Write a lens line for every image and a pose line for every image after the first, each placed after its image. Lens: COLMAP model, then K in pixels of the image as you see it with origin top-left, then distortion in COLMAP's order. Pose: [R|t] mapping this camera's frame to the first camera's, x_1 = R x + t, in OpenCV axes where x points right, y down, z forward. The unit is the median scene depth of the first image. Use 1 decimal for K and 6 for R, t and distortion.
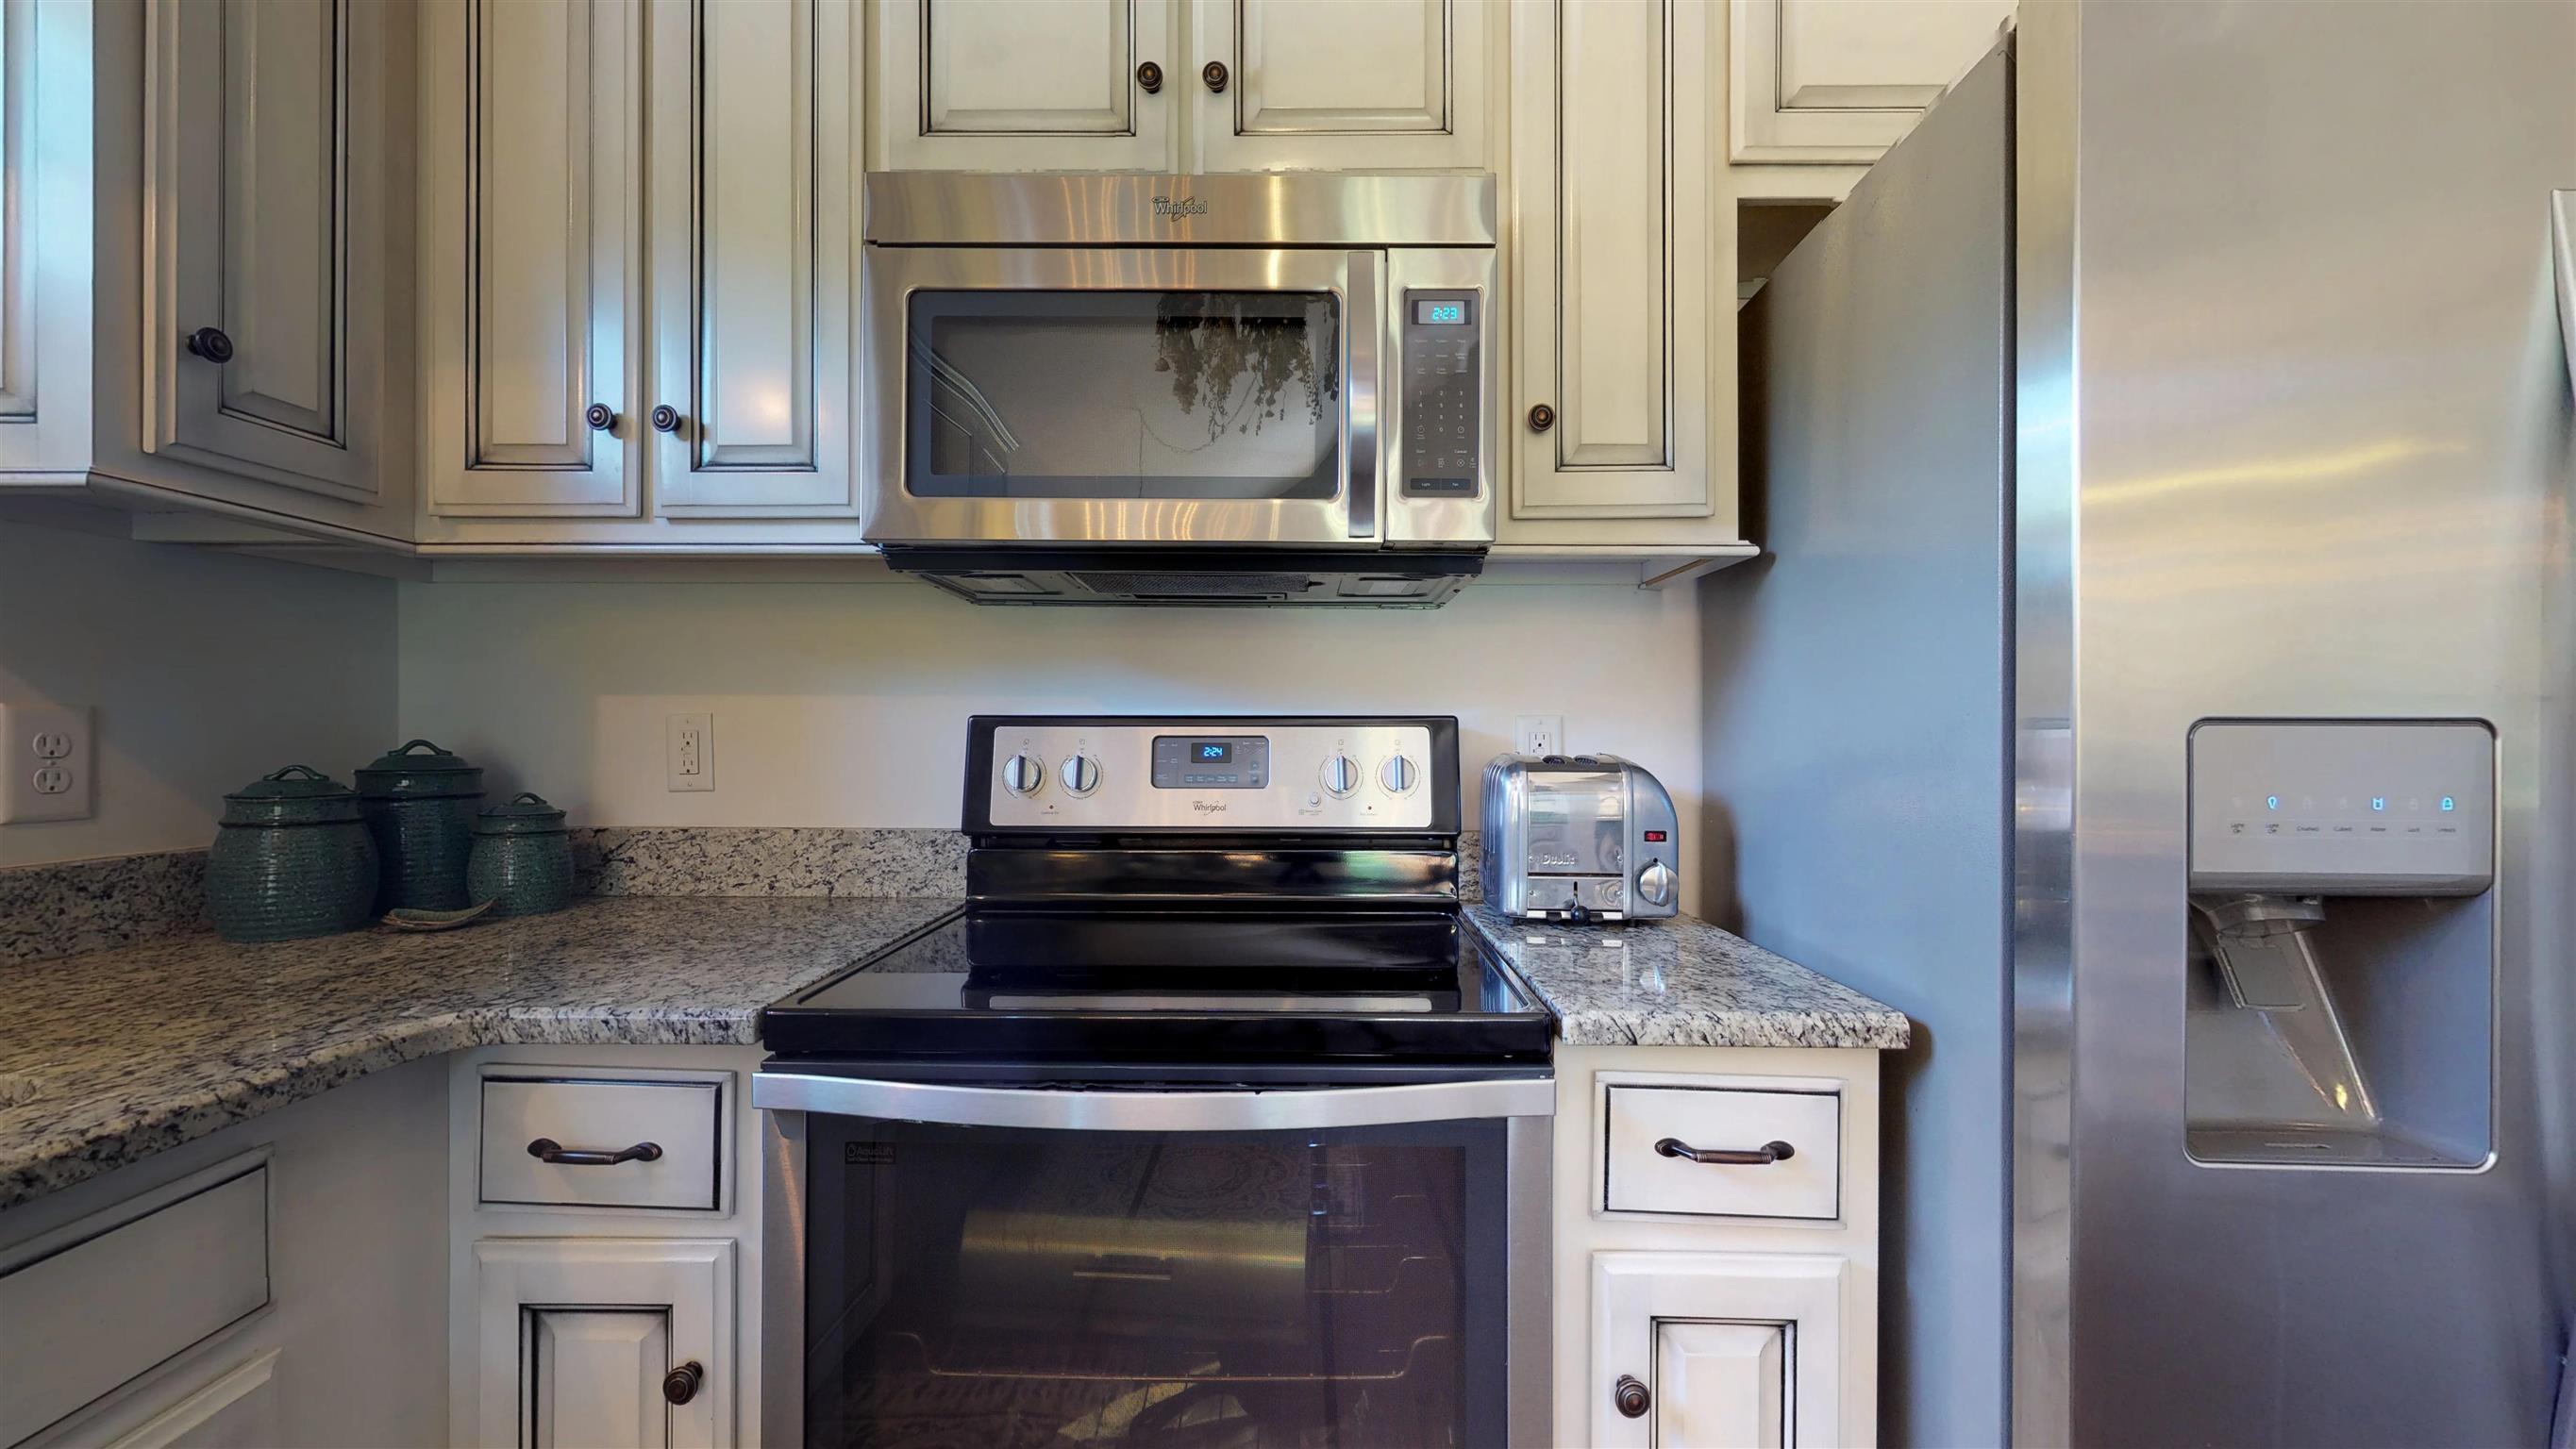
lens RADIAL K [[969.6, 0, 1279.9], [0, 969.6, 730.0], [0, 0, 1]] dist [0.000586, -0.000172]
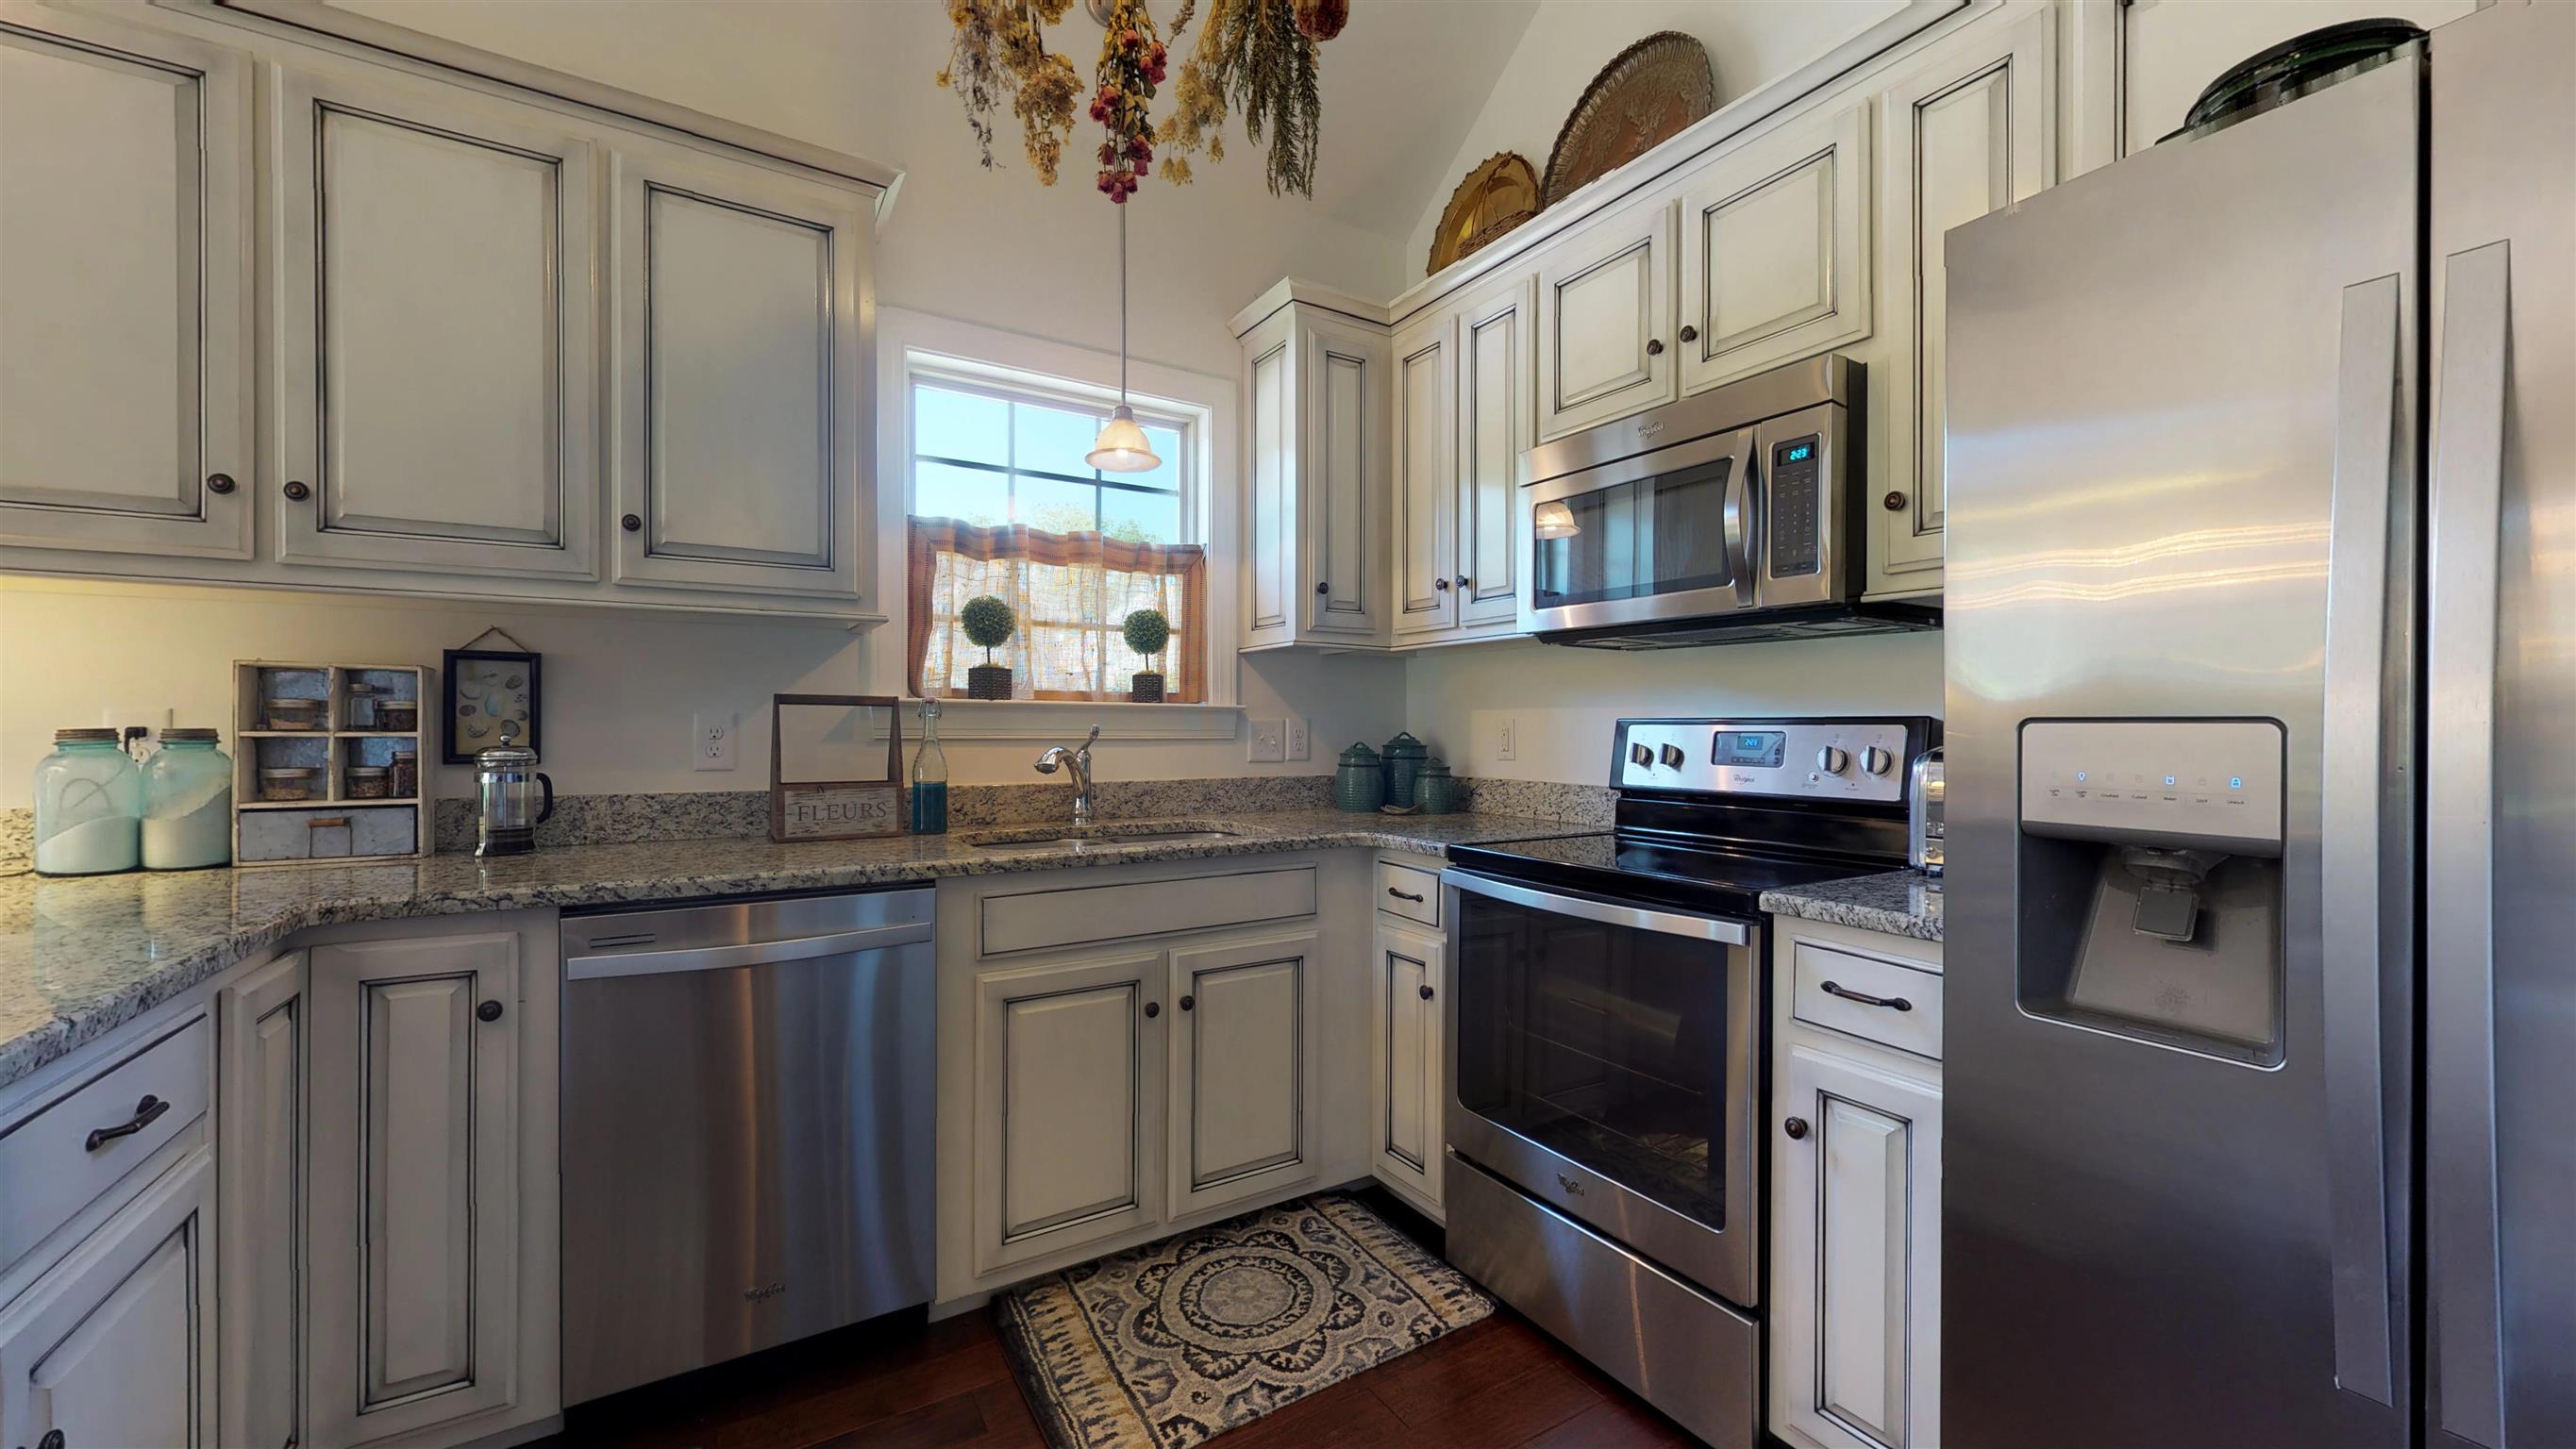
lens RADIAL K [[969.6, 0, 1303.0], [0, 969.6, 727.9], [0, 0, 1]] dist [0.000586, -0.000172]
pose [[0.549797, -0.000560, -0.835298, 0.988222], [0.001356, 0.999999, 0.000222, -0.000079], [0.835297, -0.001255, 0.549798, -0.477856]]
